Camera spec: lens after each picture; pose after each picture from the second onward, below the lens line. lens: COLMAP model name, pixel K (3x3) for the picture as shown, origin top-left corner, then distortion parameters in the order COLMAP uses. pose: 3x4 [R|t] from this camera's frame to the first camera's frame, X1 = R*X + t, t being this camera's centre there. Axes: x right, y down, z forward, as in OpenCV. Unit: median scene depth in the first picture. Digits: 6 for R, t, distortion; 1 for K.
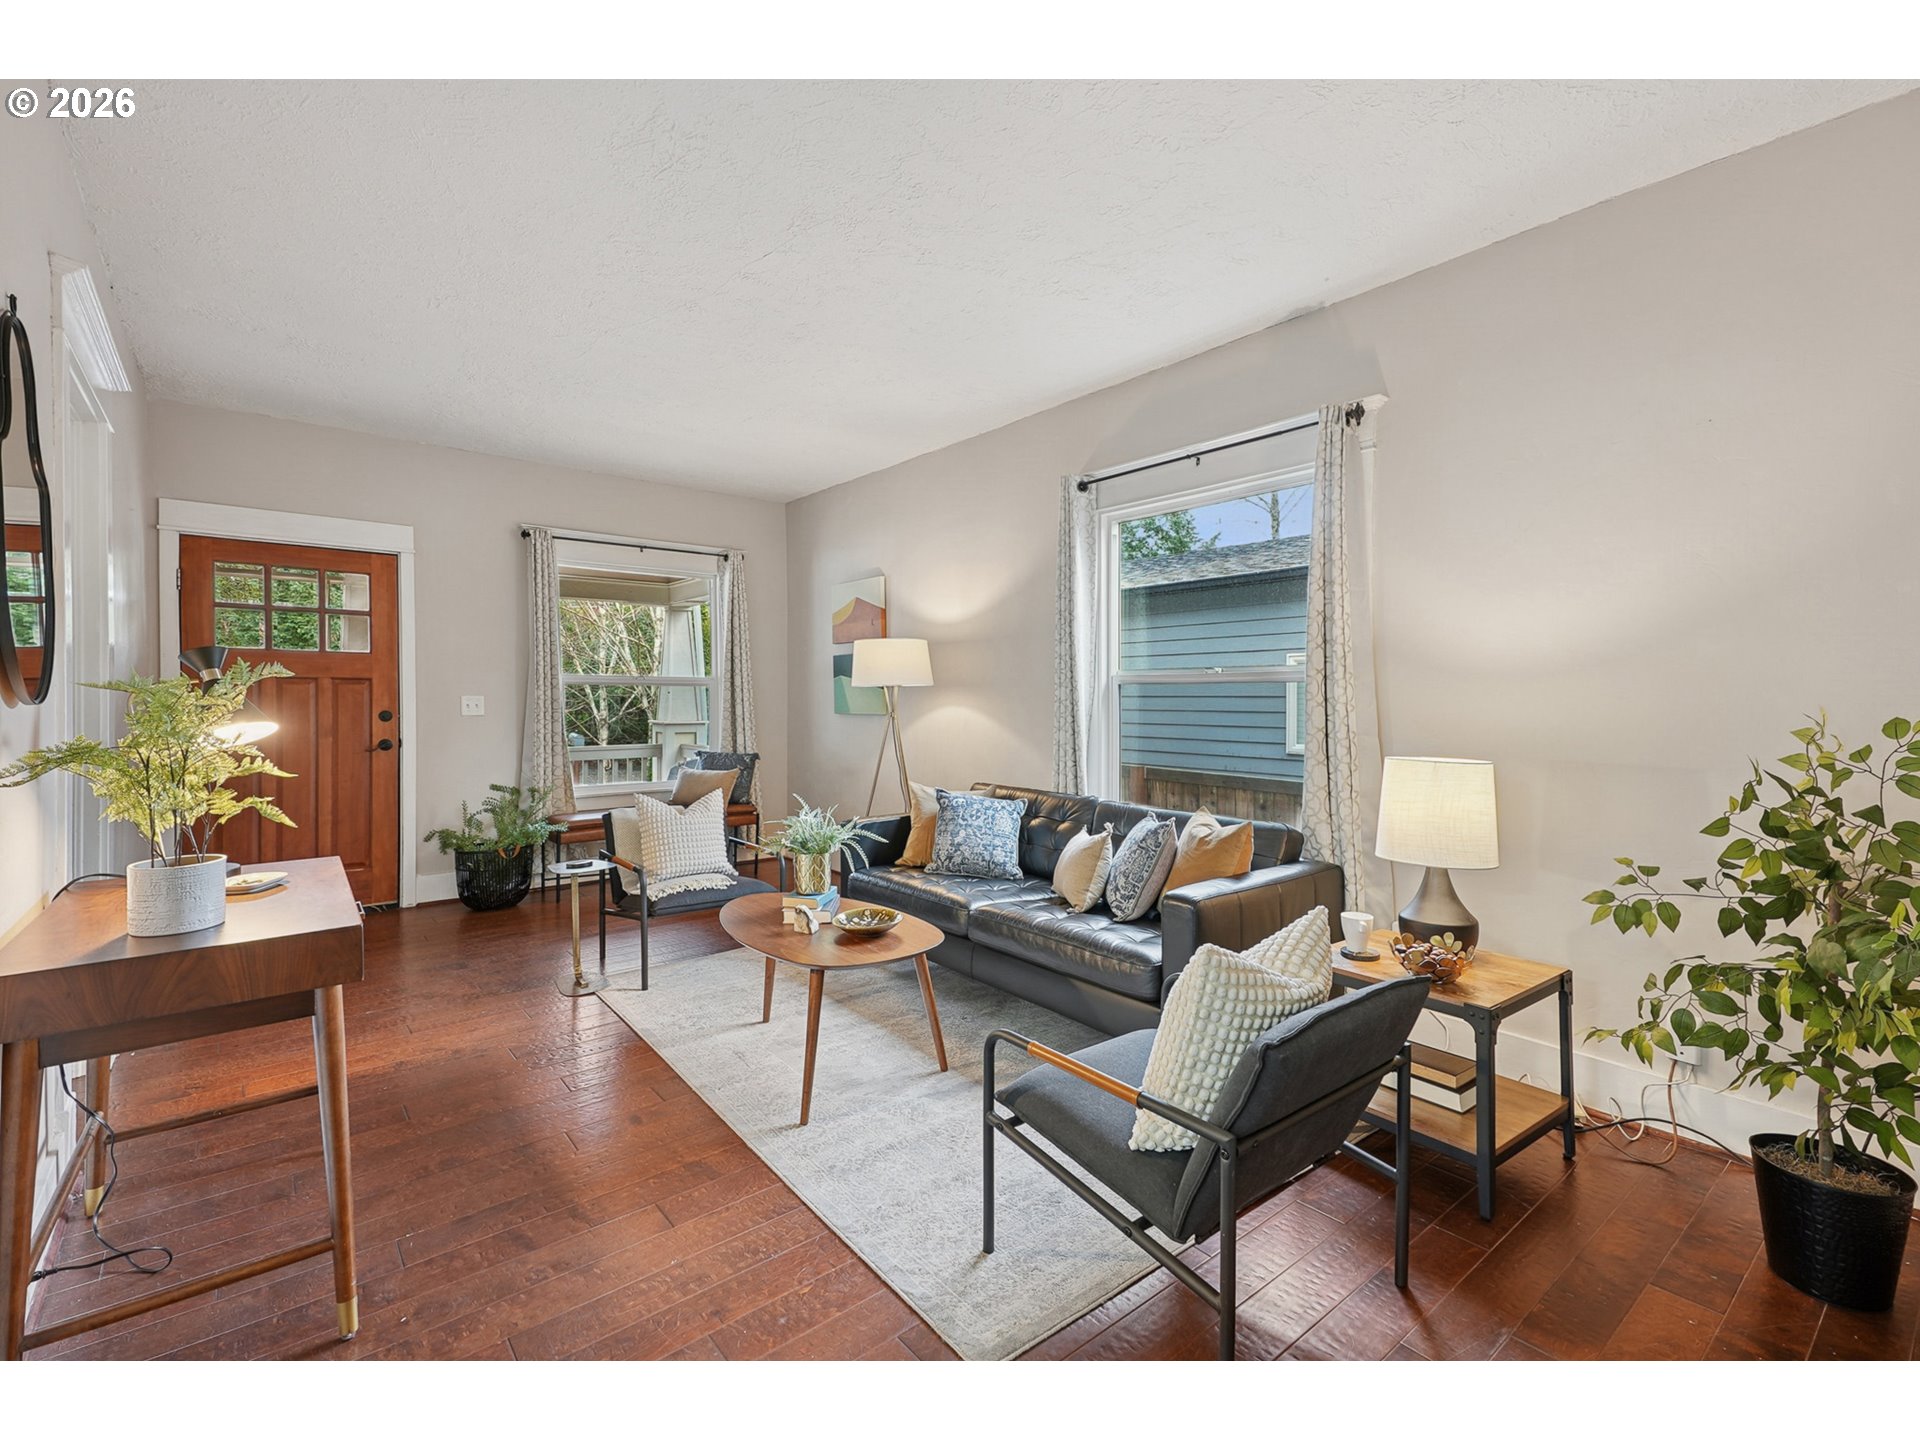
lens RADIAL K [[886.0, 0, 956.9], [0, 886.0, 699.9], [0, 0, 1]] dist [-0.002607, 0.002453]
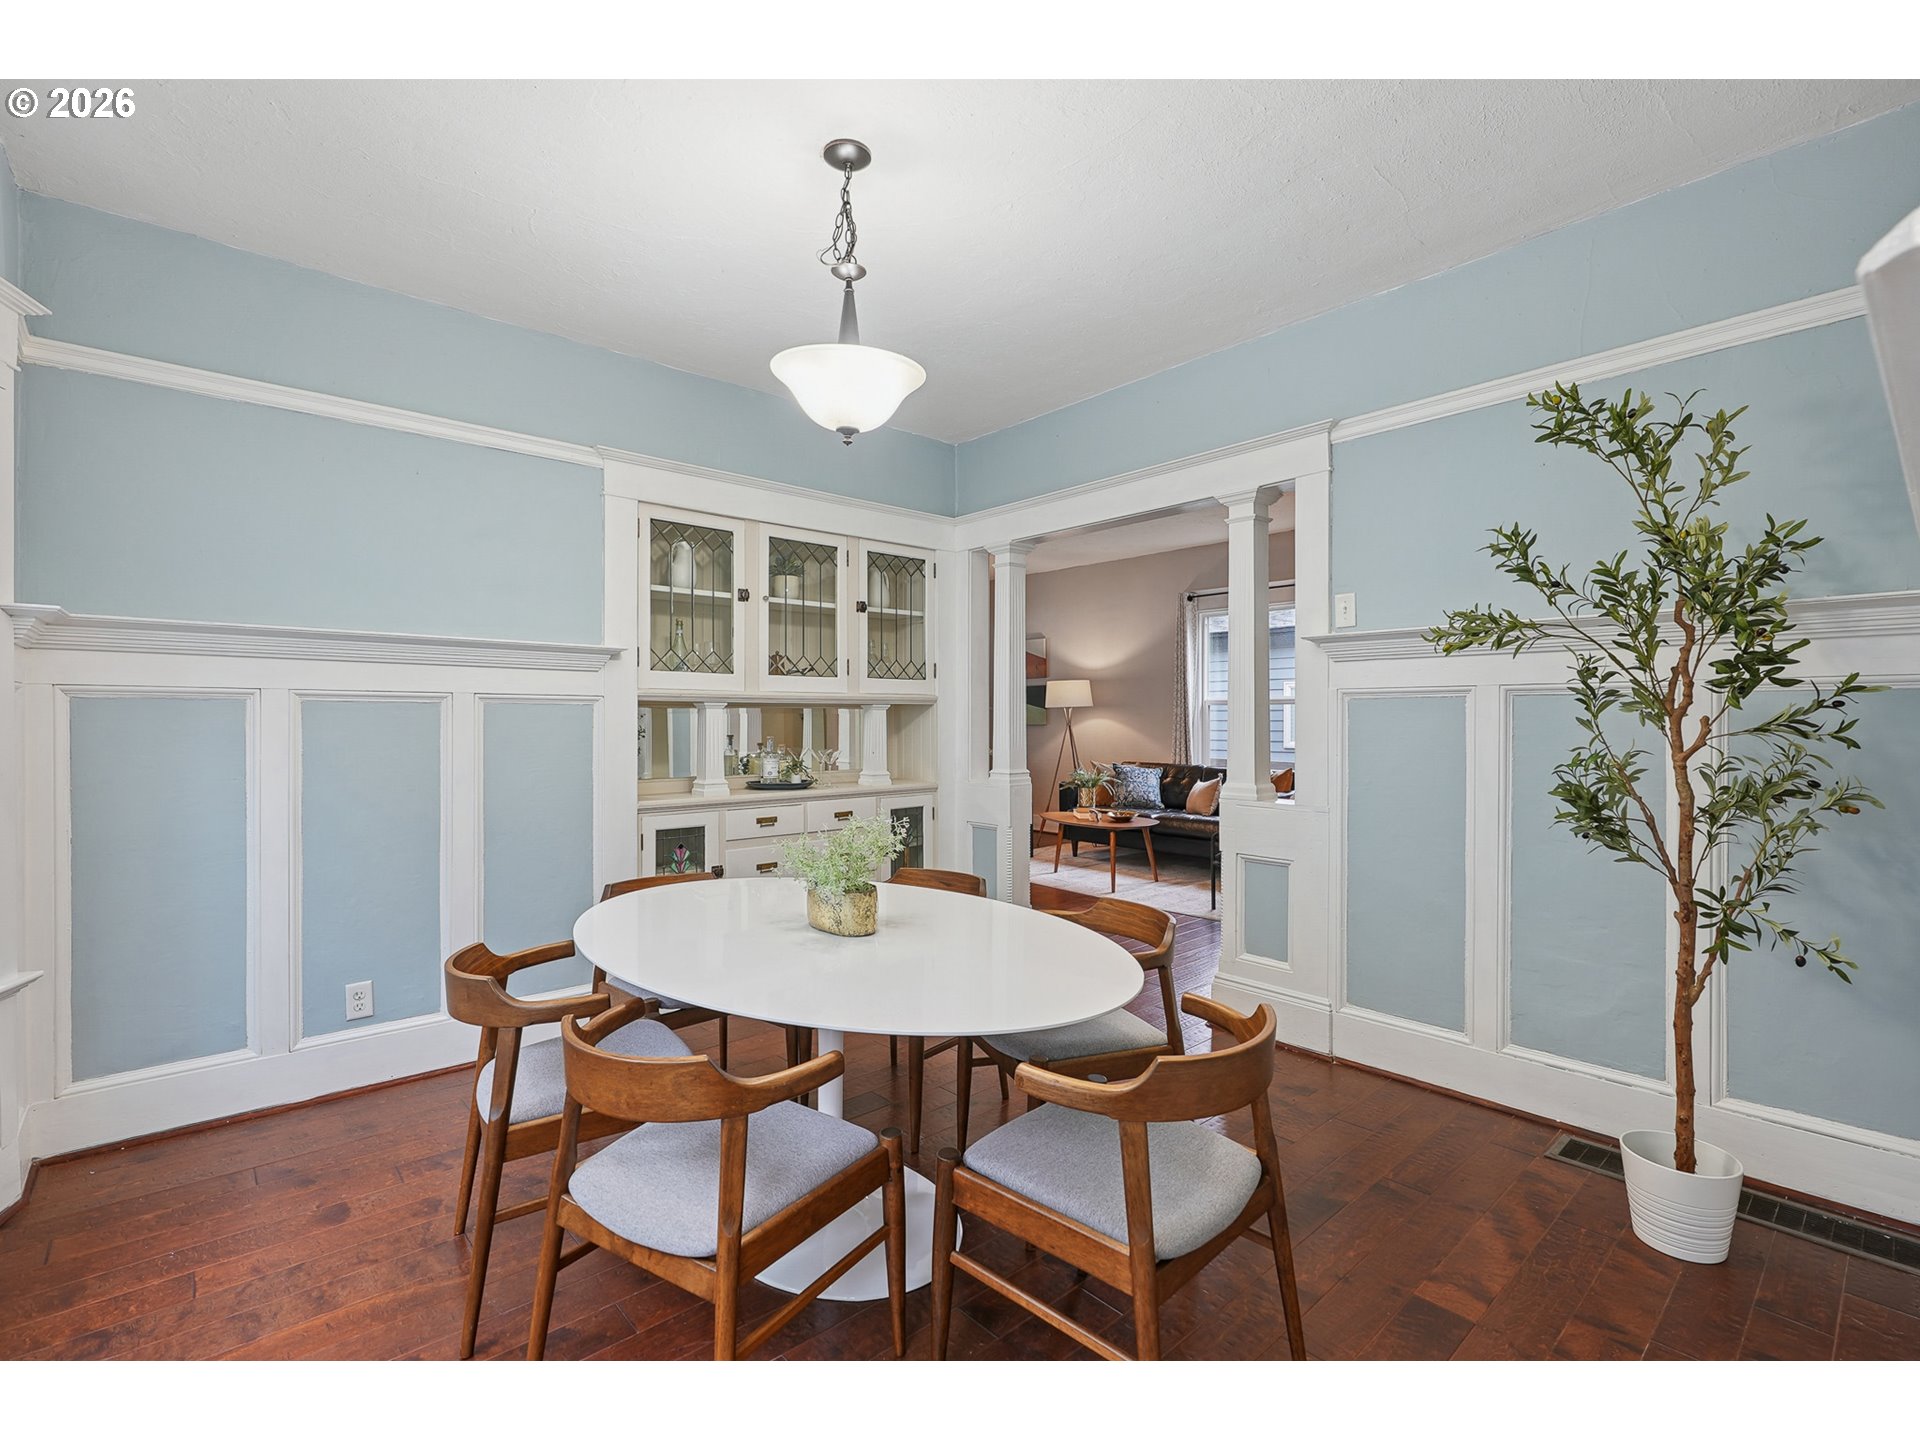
lens RADIAL K [[886.0, 0, 962.6], [0, 886.0, 725.9], [0, 0, 1]] dist [-0.002607, 0.002453]
pose [[0.998453, -0.007860, 0.055037, -0.434495], [0.007253, 0.999911, 0.011221, 0.000586], [-0.055121, -0.010804, 0.998421, -0.818483]]
